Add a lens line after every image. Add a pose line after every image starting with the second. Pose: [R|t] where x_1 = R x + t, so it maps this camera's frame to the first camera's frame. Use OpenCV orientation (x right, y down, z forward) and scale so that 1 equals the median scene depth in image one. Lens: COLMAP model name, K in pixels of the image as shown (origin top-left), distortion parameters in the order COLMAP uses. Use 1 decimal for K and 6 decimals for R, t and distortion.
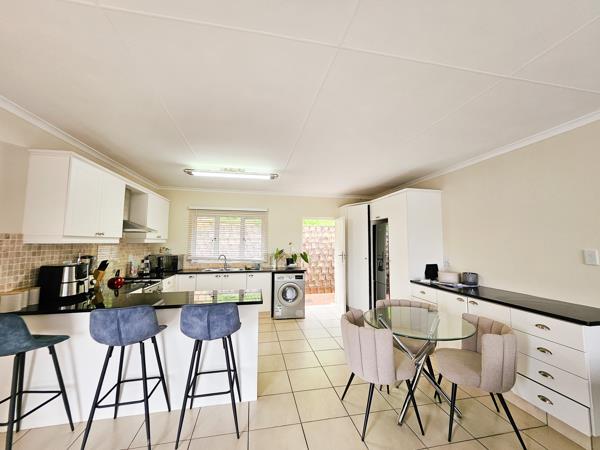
lens RADIAL K [[252.3, 0, 302.2], [0, 252.3, 223.0], [0, 0, 1]] dist [-0.000848, 0.001867]
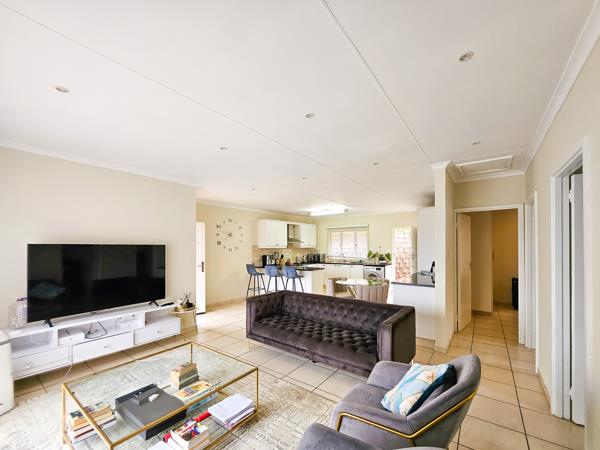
lens RADIAL K [[252.3, 0, 286.0], [0, 252.3, 247.9], [0, 0, 1]] dist [-0.000848, 0.001867]
pose [[0.639313, -0.012882, -0.768839, 1.266770], [0.073504, 0.996305, 0.044427, -0.033146], [0.765426, -0.084916, 0.637897, -0.640705]]
